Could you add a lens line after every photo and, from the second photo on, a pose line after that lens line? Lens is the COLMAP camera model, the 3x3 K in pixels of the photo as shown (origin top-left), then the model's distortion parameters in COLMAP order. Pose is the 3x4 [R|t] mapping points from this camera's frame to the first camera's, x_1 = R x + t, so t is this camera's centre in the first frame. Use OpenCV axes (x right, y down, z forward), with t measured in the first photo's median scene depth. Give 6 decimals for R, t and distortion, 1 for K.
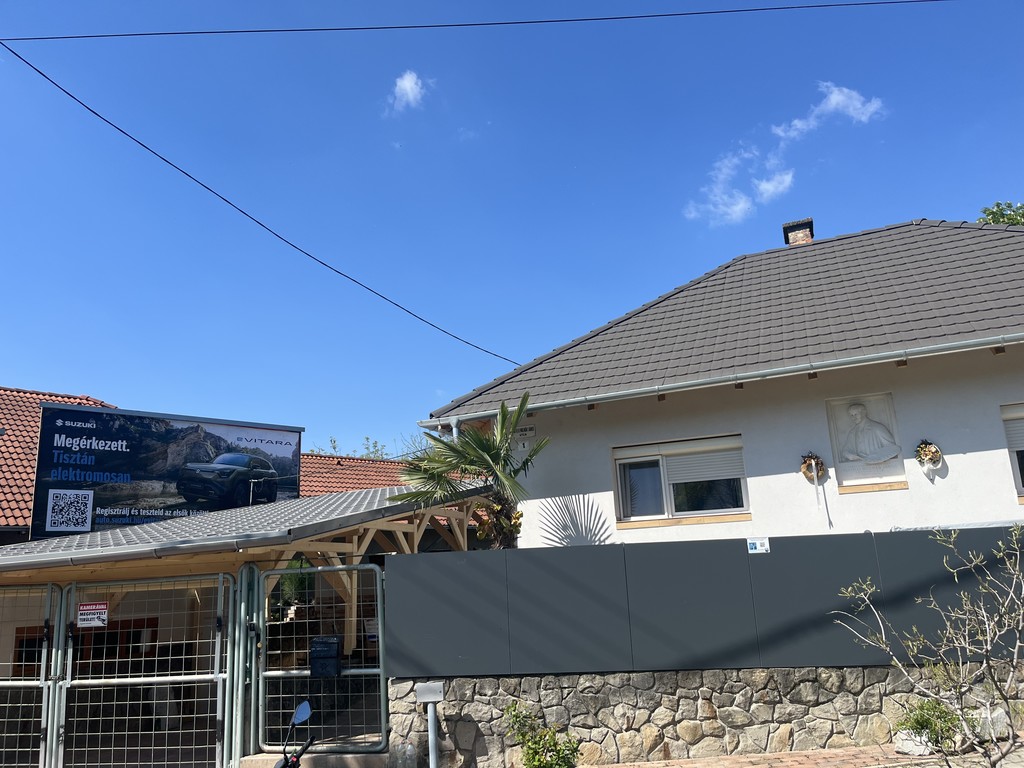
lens RADIAL K [[777.7, 0, 514.2], [0, 777.7, 391.0], [0, 0, 1]] dist [0.061306, -0.085501]
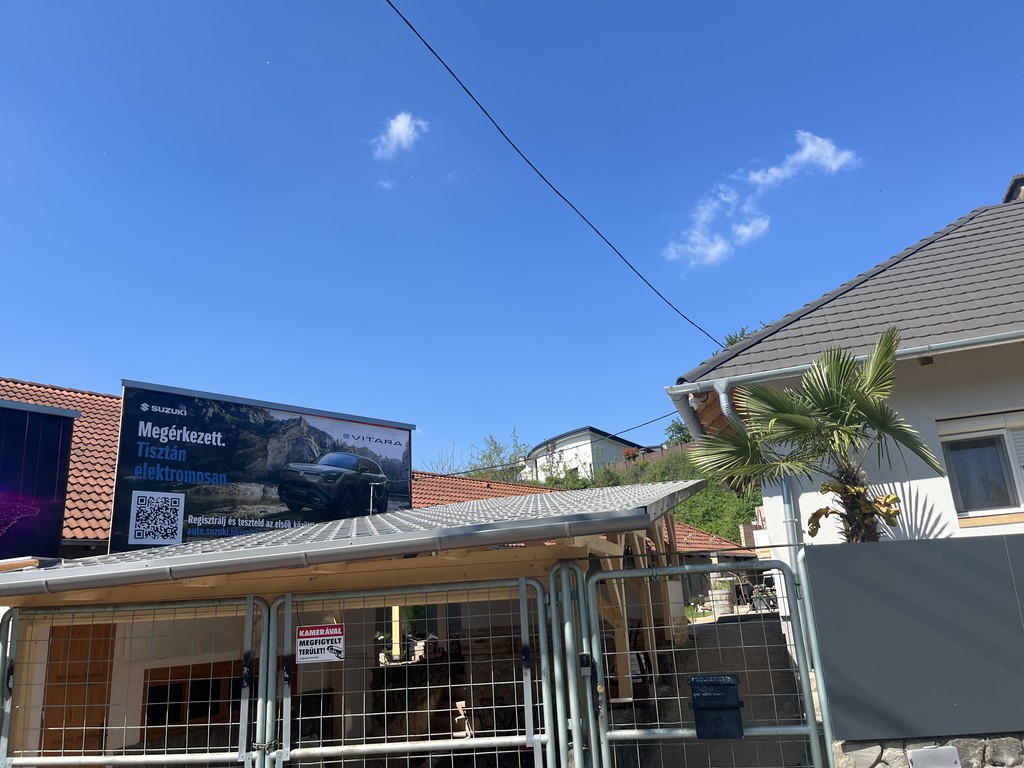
lens RADIAL K [[777.7, 0, 515.8], [0, 777.7, 389.5], [0, 0, 1]] dist [0.061306, -0.085501]
pose [[0.999238, 0.002266, 0.038971, -0.406947], [-0.000237, 0.998648, -0.051990, 0.109585], [-0.039036, 0.051941, 0.997887, 0.340418]]
